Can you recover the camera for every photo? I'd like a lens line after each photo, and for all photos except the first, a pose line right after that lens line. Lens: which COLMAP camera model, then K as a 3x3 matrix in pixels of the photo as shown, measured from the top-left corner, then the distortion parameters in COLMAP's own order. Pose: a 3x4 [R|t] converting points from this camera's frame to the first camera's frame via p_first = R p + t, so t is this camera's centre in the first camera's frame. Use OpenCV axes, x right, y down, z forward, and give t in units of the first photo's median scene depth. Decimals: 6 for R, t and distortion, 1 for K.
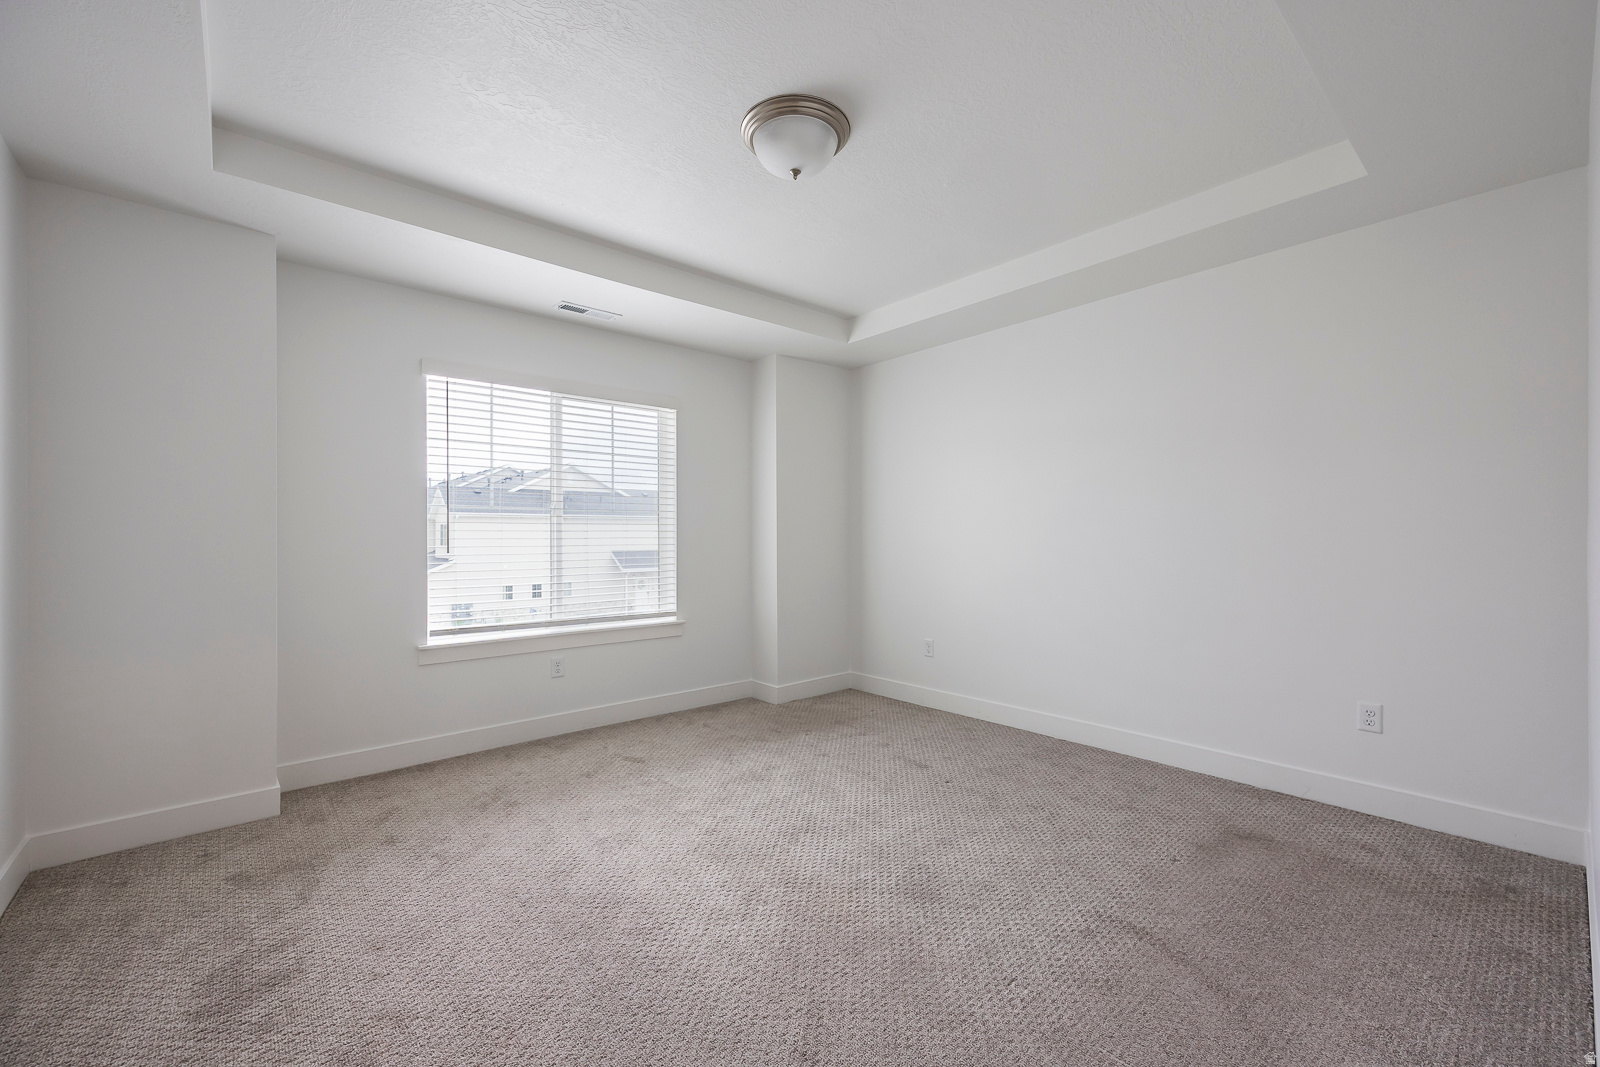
lens RADIAL K [[631.2, 0, 809.7], [0, 631.2, 534.8], [0, 0, 1]] dist [0.007311, -0.000602]
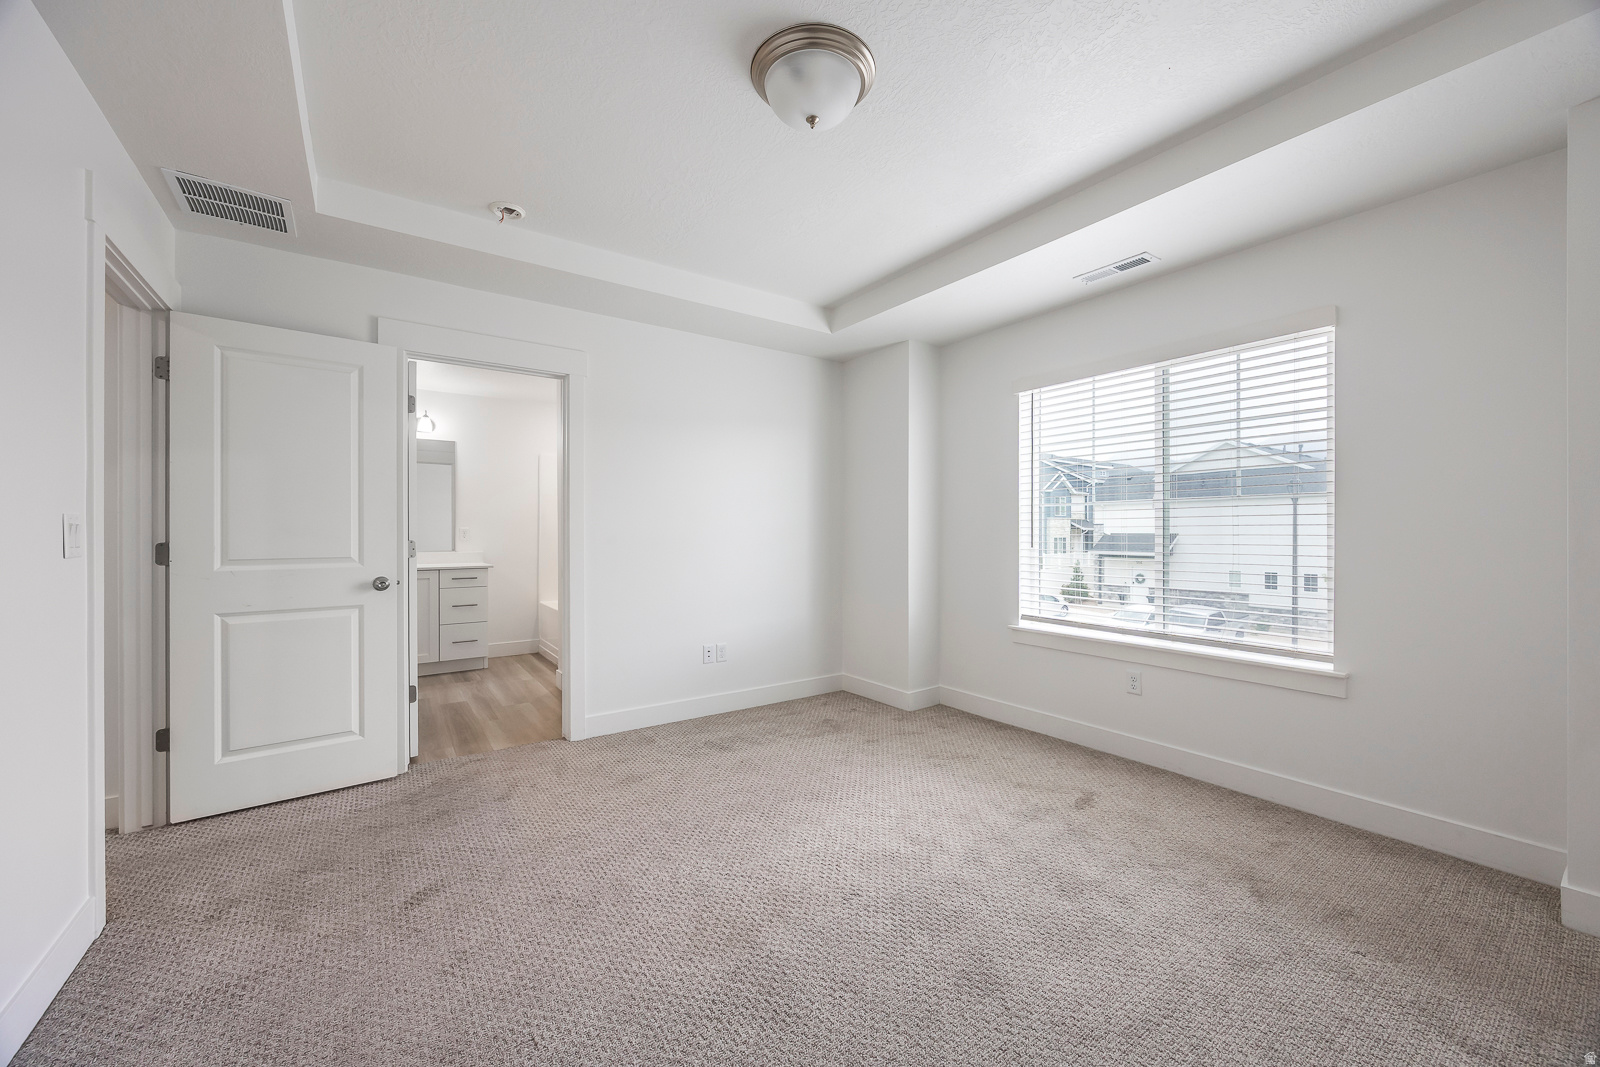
lens RADIAL K [[631.2, 0, 806.0], [0, 631.2, 534.5], [0, 0, 1]] dist [0.007311, -0.000602]
pose [[-0.112794, 0.012717, -0.993537, 0.577065], [0.015460, 0.999820, 0.011042, -0.013021], [0.993498, -0.014114, -0.112970, 0.725413]]
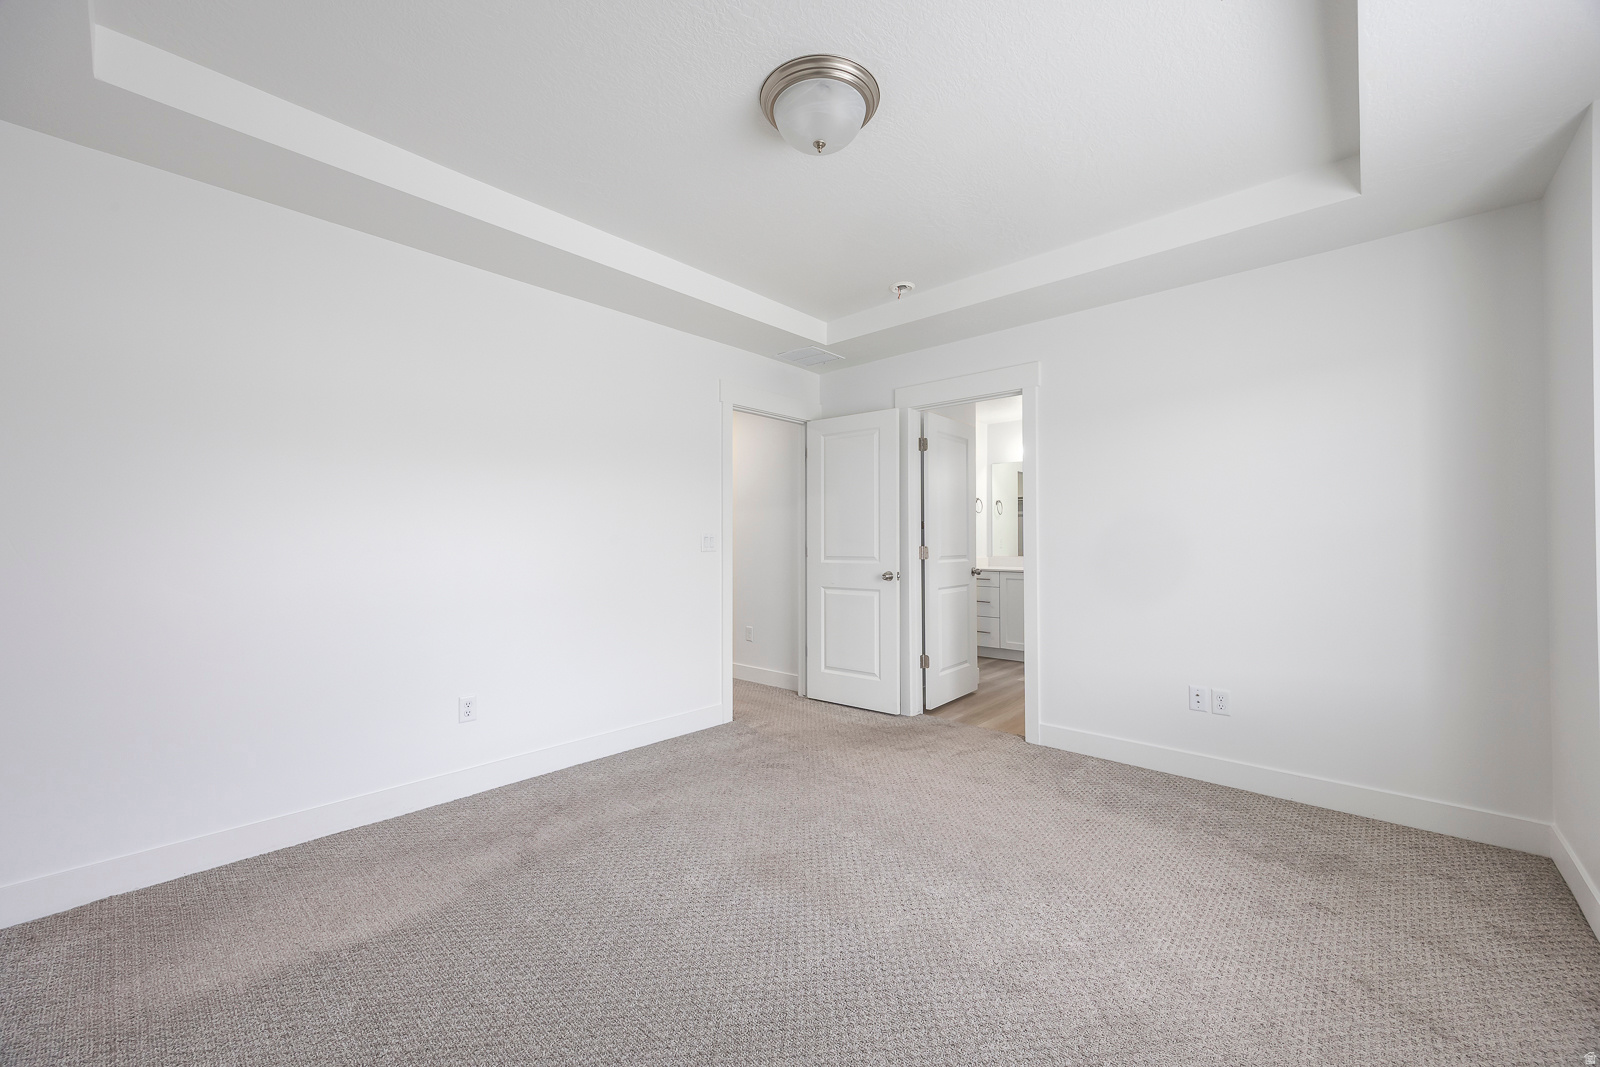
lens RADIAL K [[631.2, 0, 787.5], [0, 631.2, 540.0], [0, 0, 1]] dist [0.007311, -0.000602]
pose [[-0.997389, 0.014342, -0.070782, 0.065724], [0.015542, 0.999744, -0.016433, 0.001240], [0.070528, -0.017490, -0.997356, 1.270707]]
